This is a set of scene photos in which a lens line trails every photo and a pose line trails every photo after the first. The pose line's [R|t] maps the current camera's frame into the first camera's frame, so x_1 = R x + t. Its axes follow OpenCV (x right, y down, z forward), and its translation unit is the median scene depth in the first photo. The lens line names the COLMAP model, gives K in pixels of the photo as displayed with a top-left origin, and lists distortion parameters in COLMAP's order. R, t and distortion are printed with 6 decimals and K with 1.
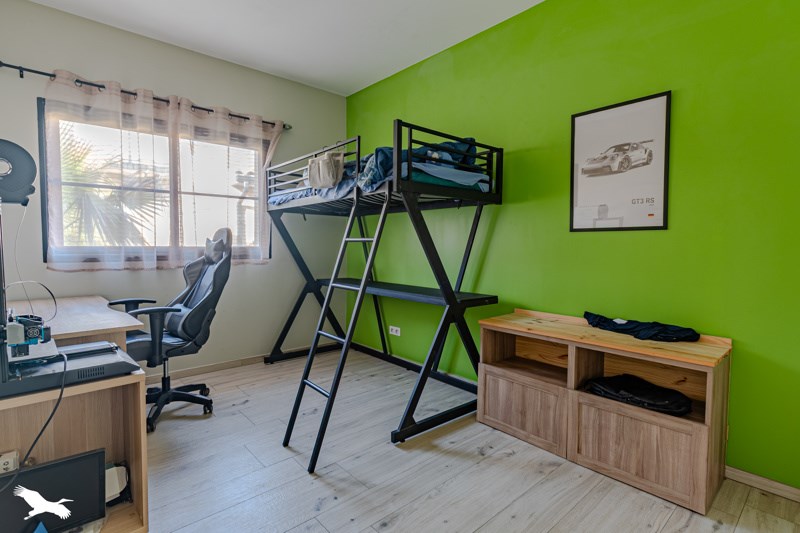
lens RADIAL K [[384.3, 0, 400.4], [0, 384.3, 262.6], [0, 0, 1]] dist [0.005932, 0.000102]
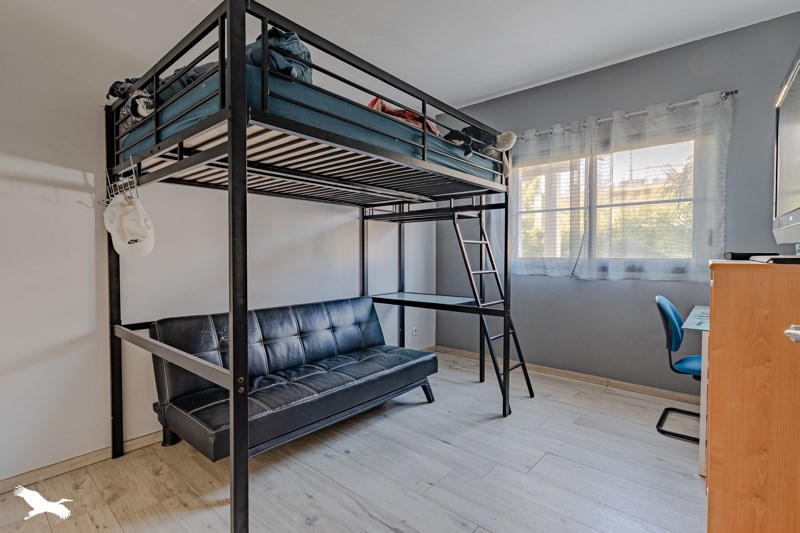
lens RADIAL K [[384.3, 0, 400.4], [0, 384.3, 262.6], [0, 0, 1]] dist [0.005932, 0.000102]
pose [[0.145984, 0.016130, -0.989155, 0.299121], [-0.047049, 0.998849, 0.009345, -0.010013], [0.988167, 0.045175, 0.146575, 0.241747]]
